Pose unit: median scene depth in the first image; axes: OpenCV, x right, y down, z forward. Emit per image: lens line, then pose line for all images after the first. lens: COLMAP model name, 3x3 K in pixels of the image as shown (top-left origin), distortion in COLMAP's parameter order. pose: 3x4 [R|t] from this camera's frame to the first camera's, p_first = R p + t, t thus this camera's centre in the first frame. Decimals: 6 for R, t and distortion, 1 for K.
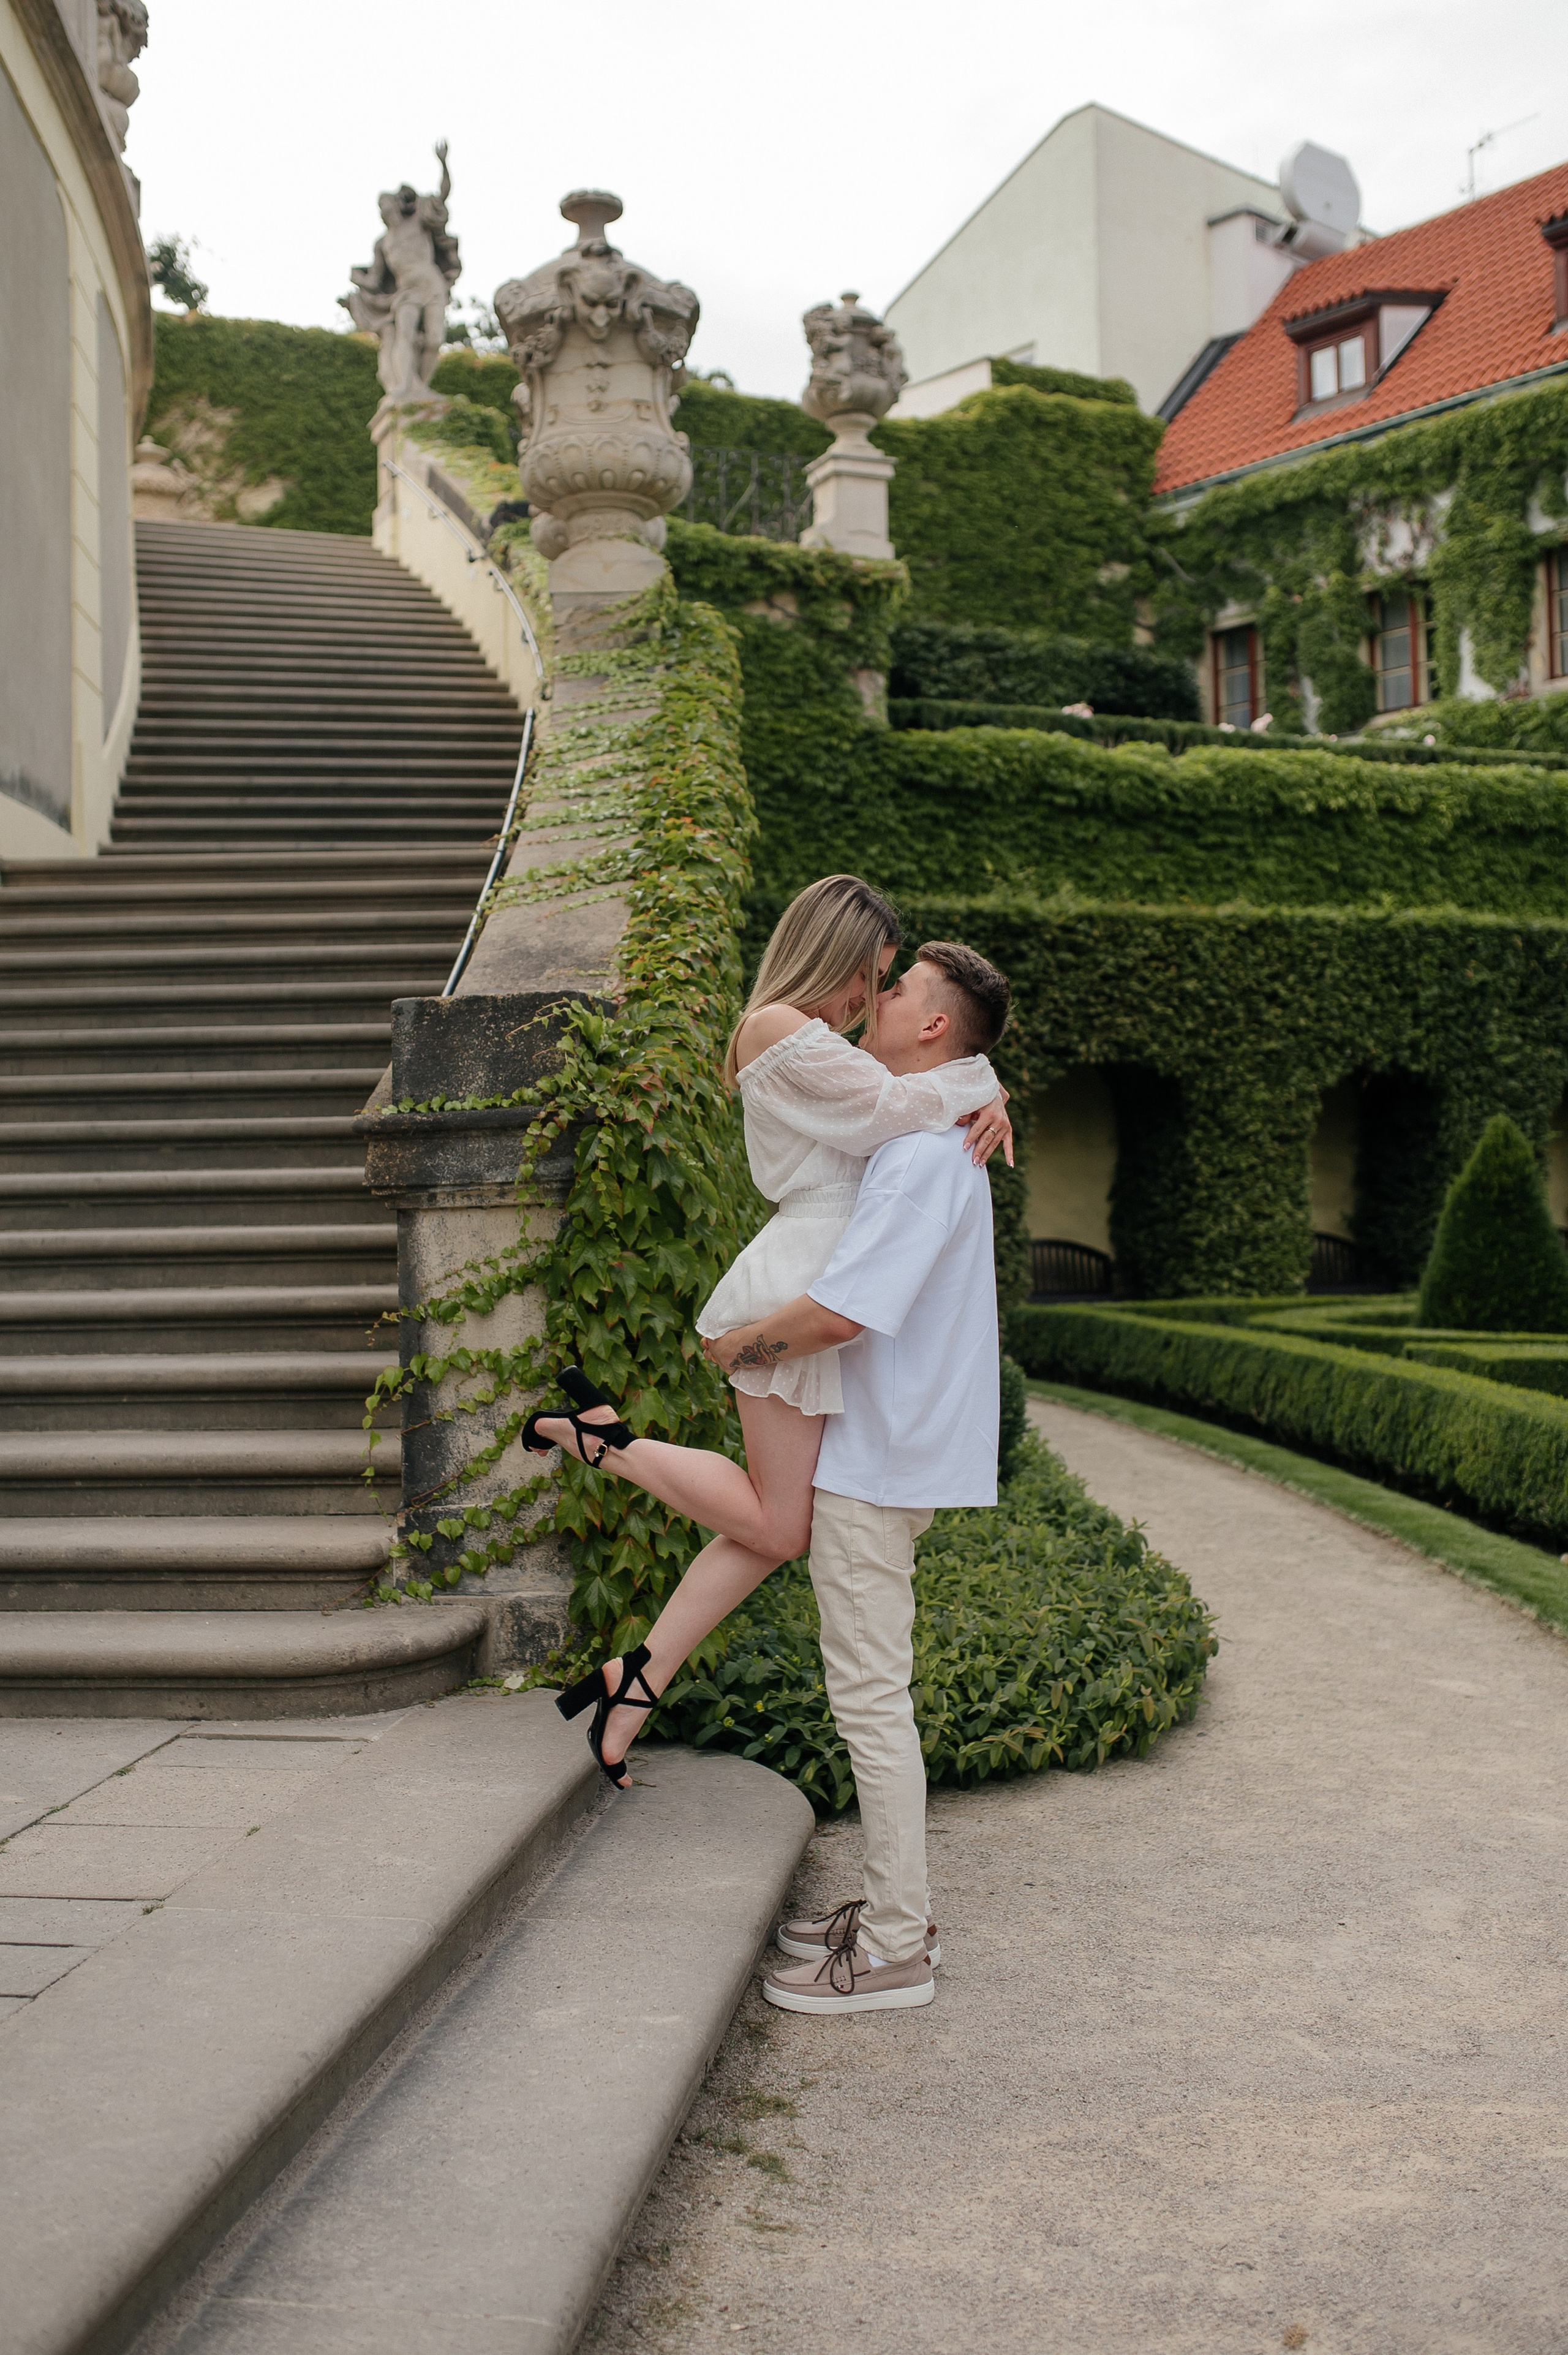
lens RADIAL K [[2335.5, 0, 784.0], [0, 2335.5, 1177.5], [0, 0, 1]] dist [-0.079772, 0.131443]
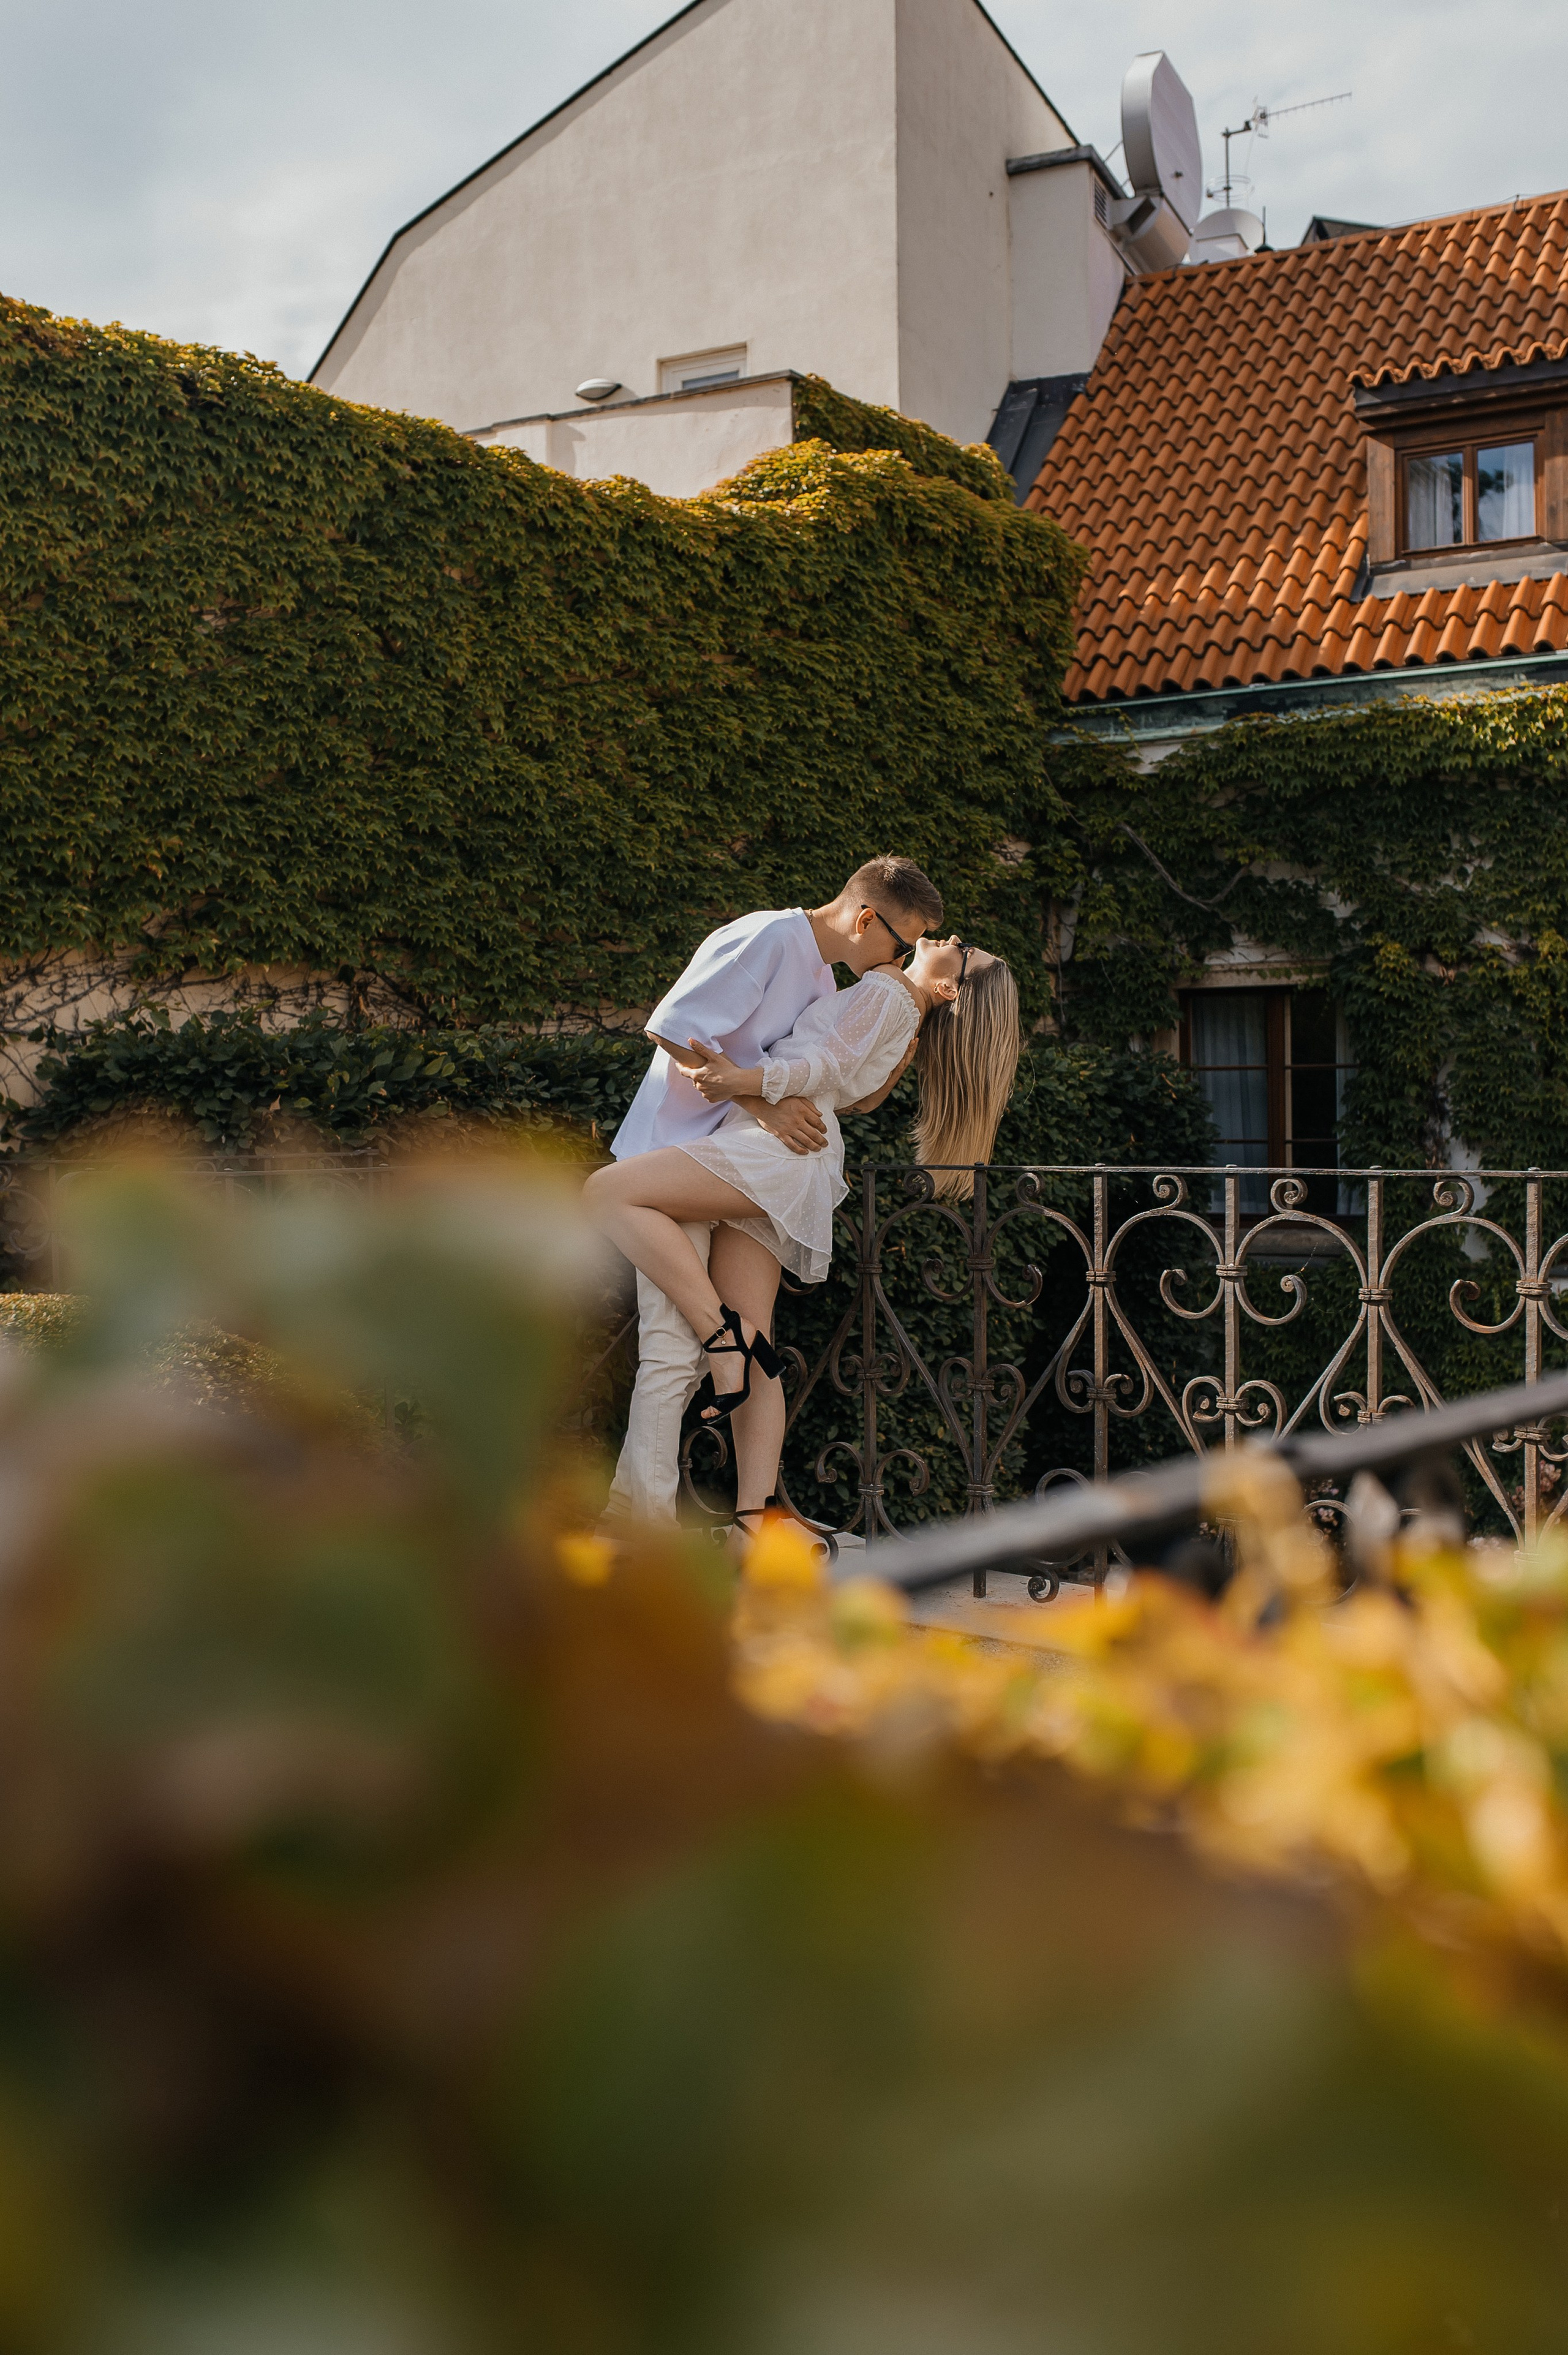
lens RADIAL K [[2303.7, 0, 784.0], [0, 2303.7, 1177.5], [0, 0, 1]] dist [-0.069579, 0.093274]
pose [[0.924619, 0.004687, 0.380864, -0.083554], [-0.007211, 0.999960, 0.005202, -0.199623], [-0.380825, -0.007556, 0.924616, 0.585553]]
